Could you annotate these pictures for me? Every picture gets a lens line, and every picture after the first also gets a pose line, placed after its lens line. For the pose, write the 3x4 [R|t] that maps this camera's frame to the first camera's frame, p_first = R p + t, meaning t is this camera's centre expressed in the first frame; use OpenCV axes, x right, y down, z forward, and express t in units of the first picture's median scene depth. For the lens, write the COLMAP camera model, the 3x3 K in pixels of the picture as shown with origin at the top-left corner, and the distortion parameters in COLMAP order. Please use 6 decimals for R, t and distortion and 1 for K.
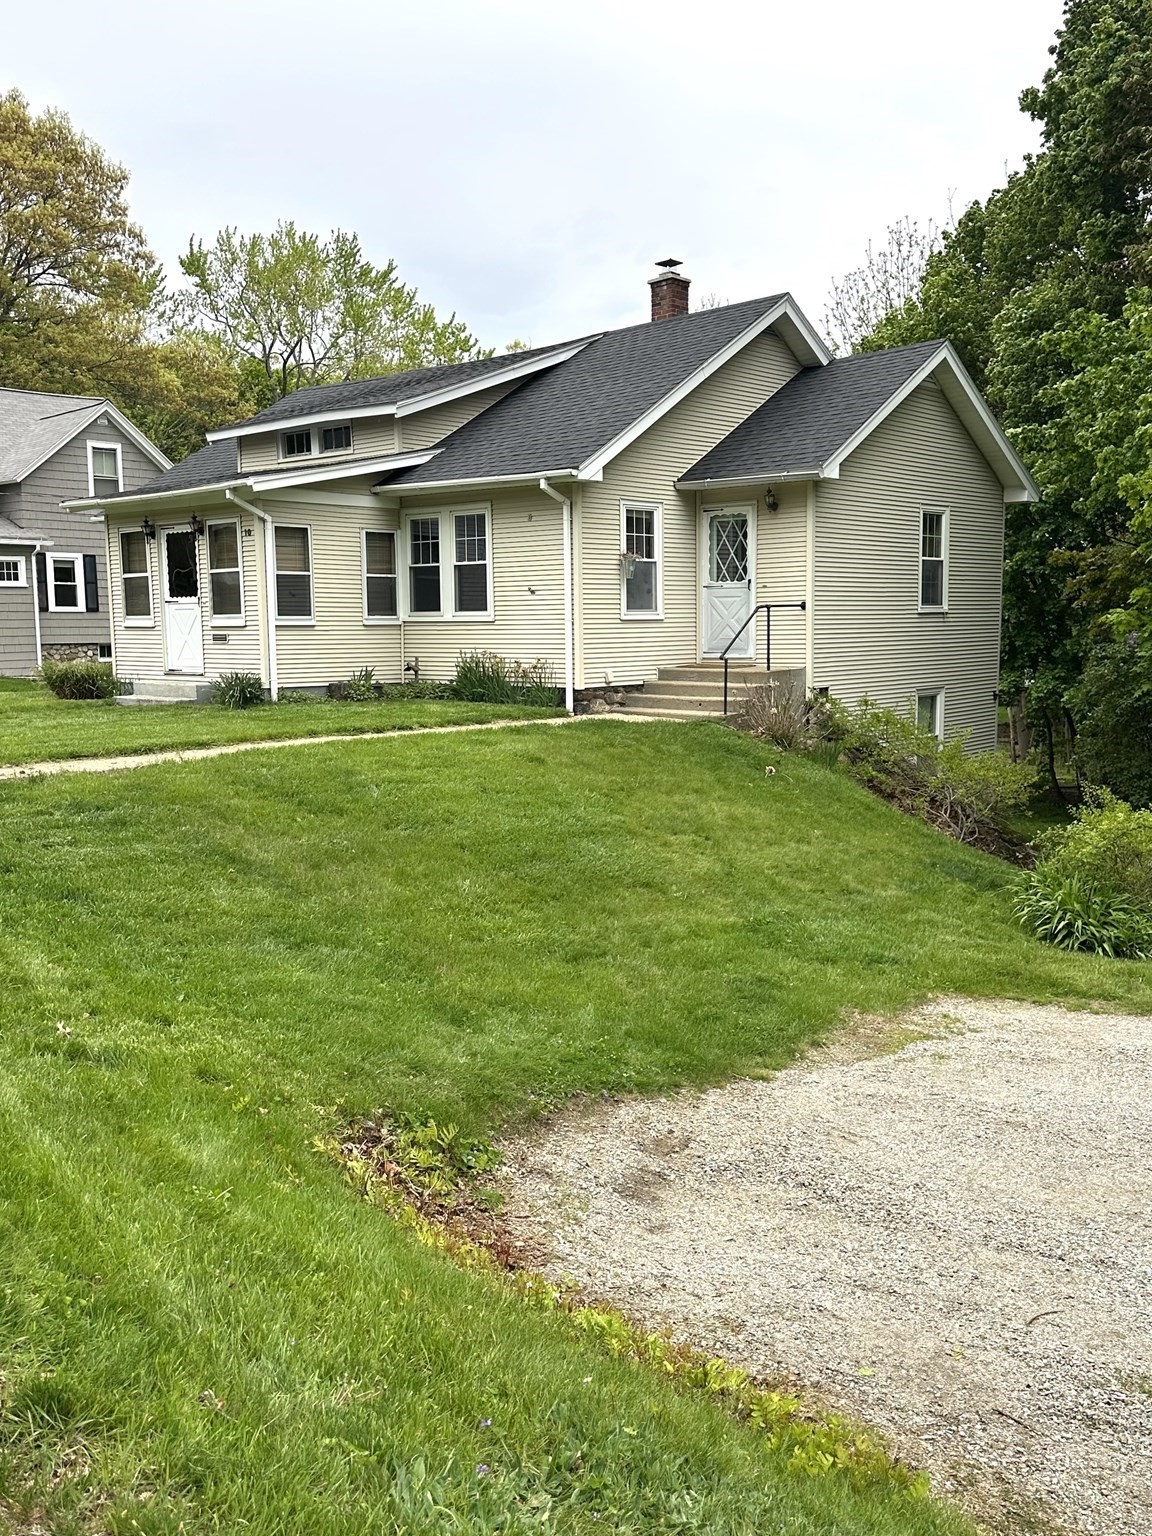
lens RADIAL K [[1358.7, 0, 576.0], [0, 1358.7, 768.0], [0, 0, 1]] dist [0.147584, -0.175344]
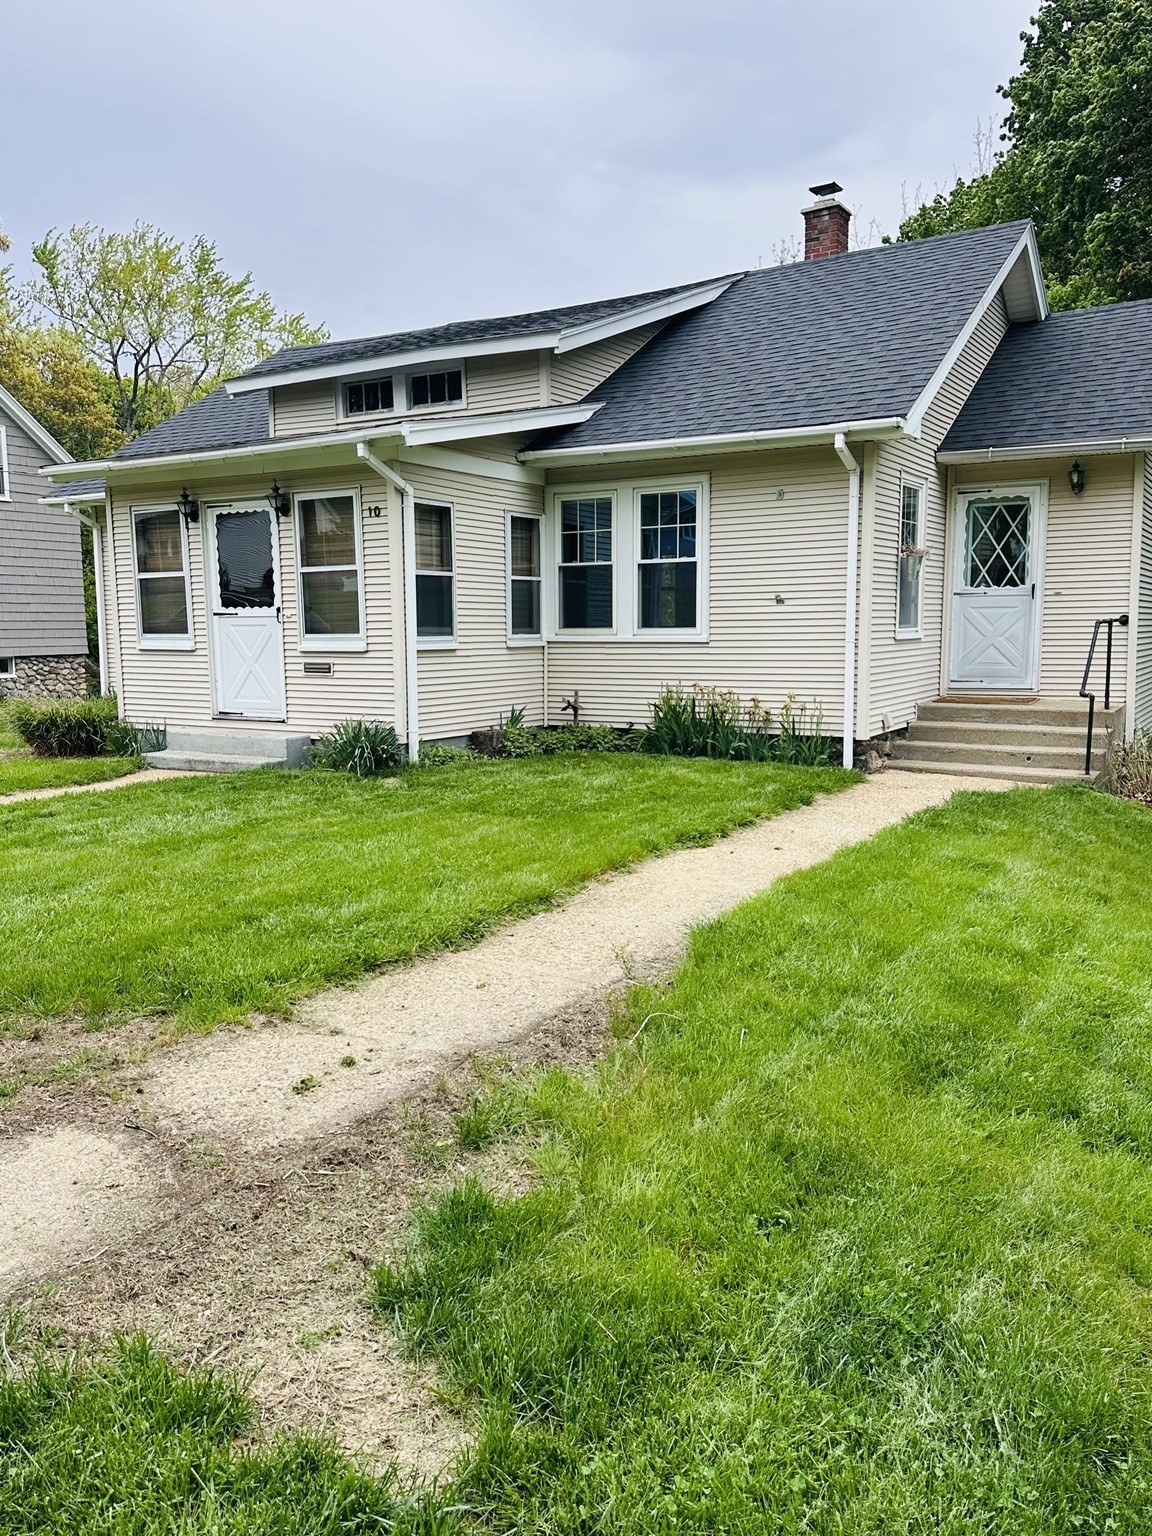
lens RADIAL K [[1176.6, 0, 576.0], [0, 1176.6, 768.0], [0, 0, 1]] dist [0.140607, -0.242672]
pose [[0.983374, -0.020237, 0.180460, -0.236435], [0.017974, 0.999738, 0.014168, -0.050561], [-0.180699, -0.010689, 0.983480, 0.393651]]
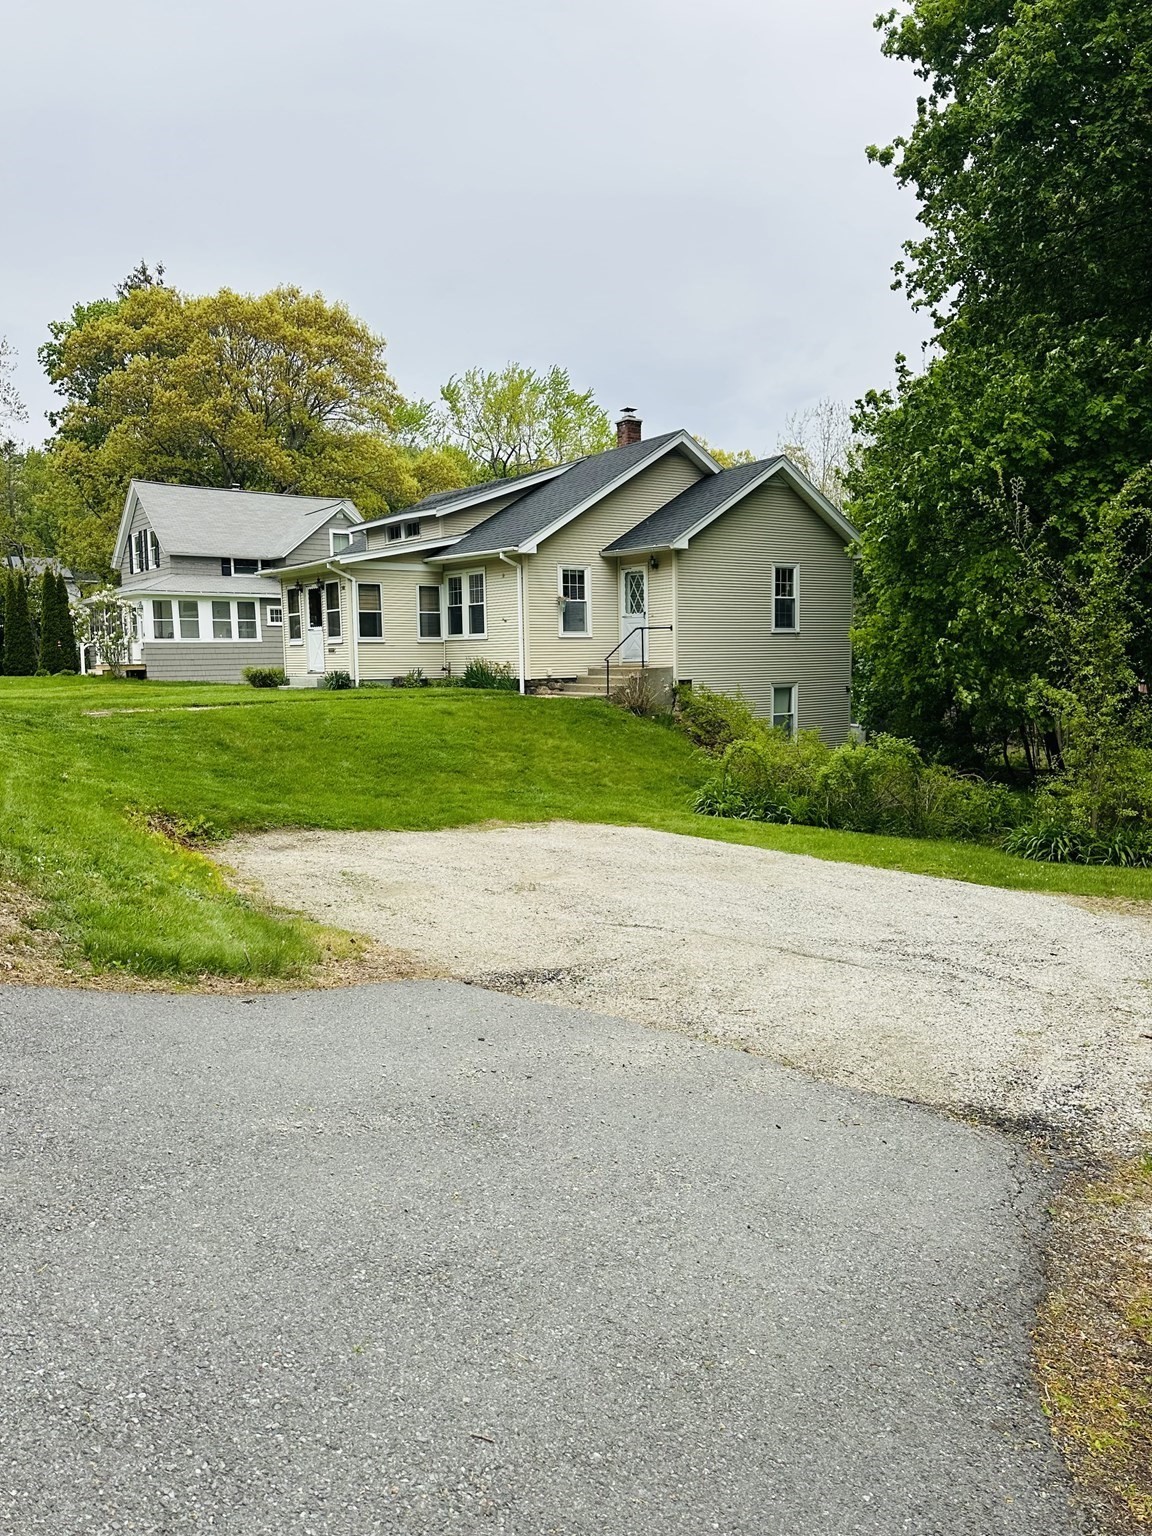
lens RADIAL K [[1086.2, 0, 576.0], [0, 1086.2, 768.0], [0, 0, 1]] dist [0.101031, 0.000176]
pose [[0.980954, 0.015792, -0.193597, 0.293125], [-0.016081, 0.999871, 0.000079, 0.044162], [0.193573, 0.003036, 0.981081, -0.256085]]
